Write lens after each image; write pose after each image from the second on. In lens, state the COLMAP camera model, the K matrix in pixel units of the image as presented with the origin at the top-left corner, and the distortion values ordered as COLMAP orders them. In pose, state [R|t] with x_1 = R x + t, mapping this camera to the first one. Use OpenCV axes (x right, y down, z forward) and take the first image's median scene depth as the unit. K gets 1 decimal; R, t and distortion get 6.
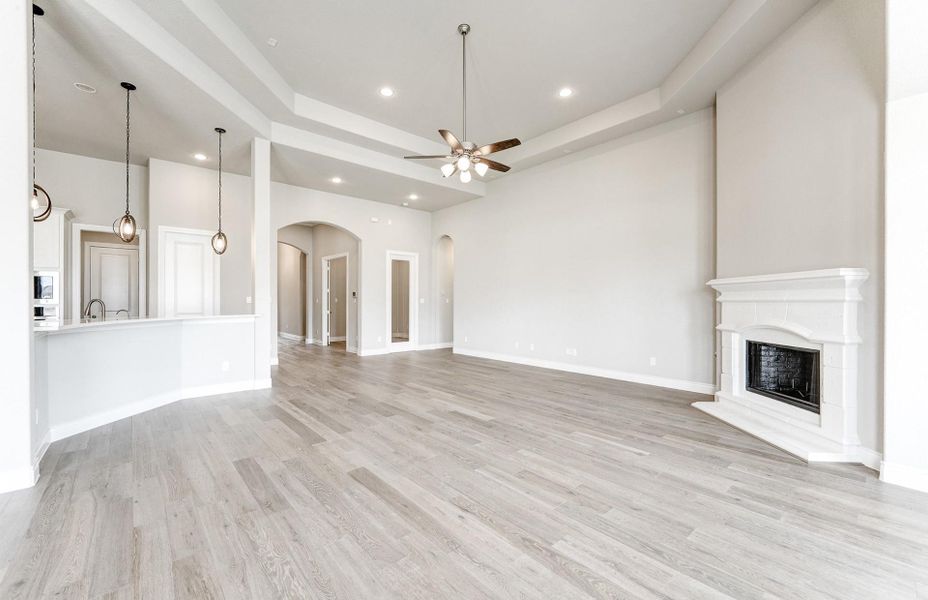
lens RADIAL K [[377.3, 0, 454.4], [0, 377.3, 302.2], [0, 0, 1]] dist [-0.001098, -0.000615]
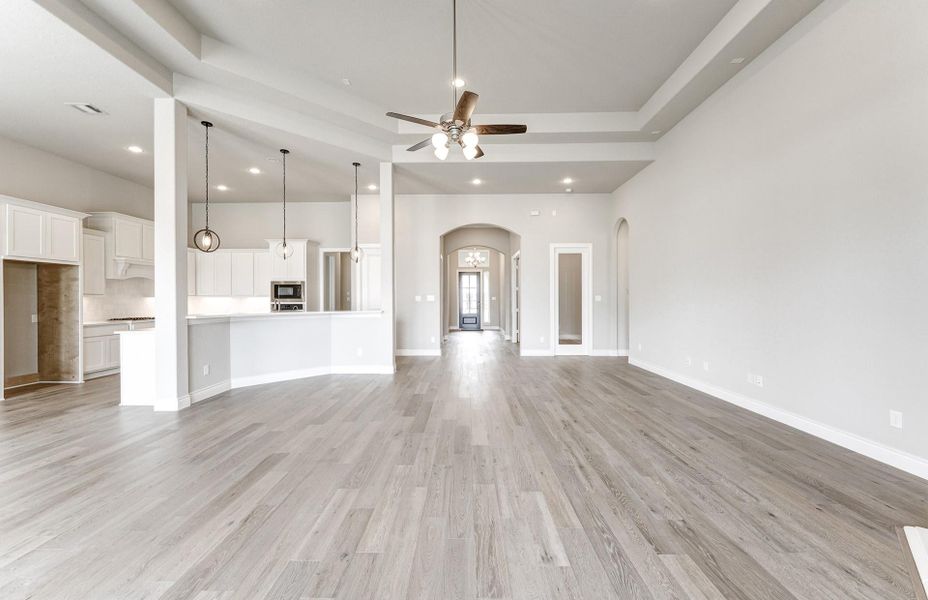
lens RADIAL K [[377.3, 0, 461.7], [0, 377.3, 302.1], [0, 0, 1]] dist [-0.001098, -0.000615]
pose [[0.751829, 0.001749, -0.659356, 0.564637], [0.002263, 0.999984, 0.005233, -0.002197], [0.659355, -0.005426, 0.751813, 0.339762]]
